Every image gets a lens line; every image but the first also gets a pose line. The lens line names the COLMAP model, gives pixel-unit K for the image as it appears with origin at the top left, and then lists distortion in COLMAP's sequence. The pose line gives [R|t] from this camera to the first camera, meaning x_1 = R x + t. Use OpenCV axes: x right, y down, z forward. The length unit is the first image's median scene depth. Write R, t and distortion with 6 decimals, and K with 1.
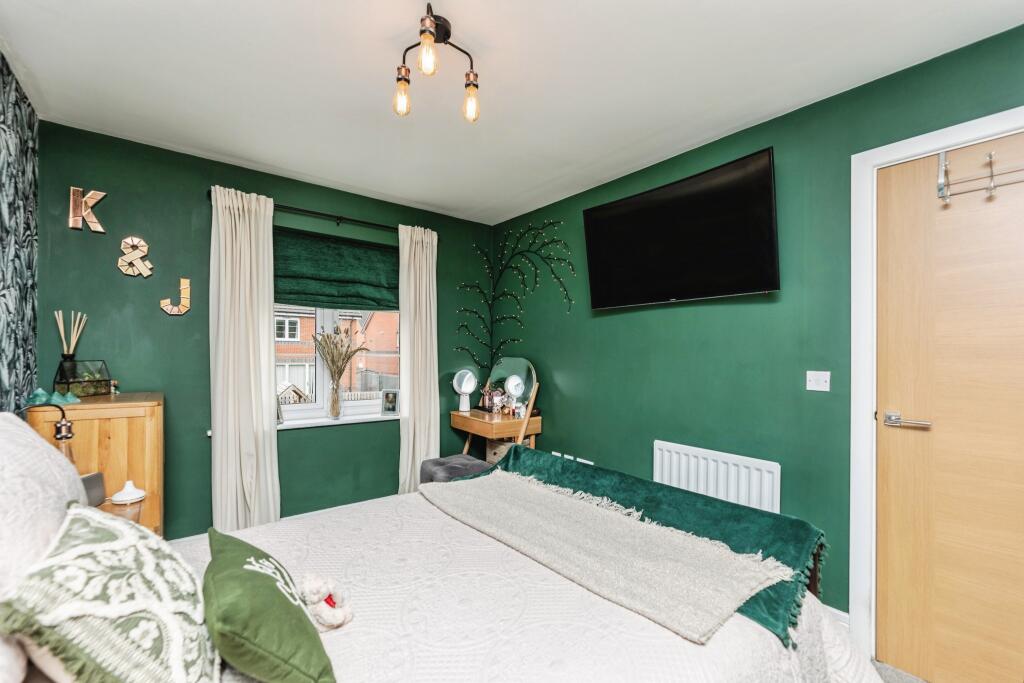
lens RADIAL K [[430.9, 0, 513.0], [0, 430.9, 353.4], [0, 0, 1]] dist [0.000593, 0.000060]
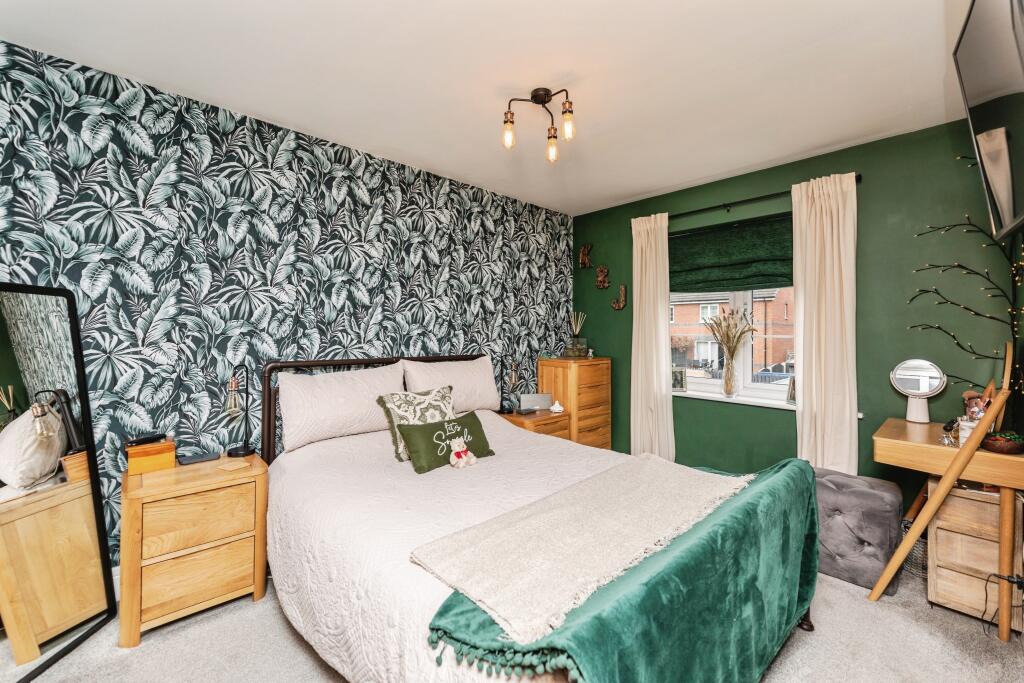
lens RADIAL K [[418.1, 0, 513.0], [0, 418.1, 331.0], [0, 0, 1]] dist [-0.000191, -0.000022]
pose [[0.086021, -0.012211, -0.996218, 0.564177], [-0.005850, 0.999901, -0.012762, 0.008634], [0.996276, 0.006926, 0.085941, 0.397795]]
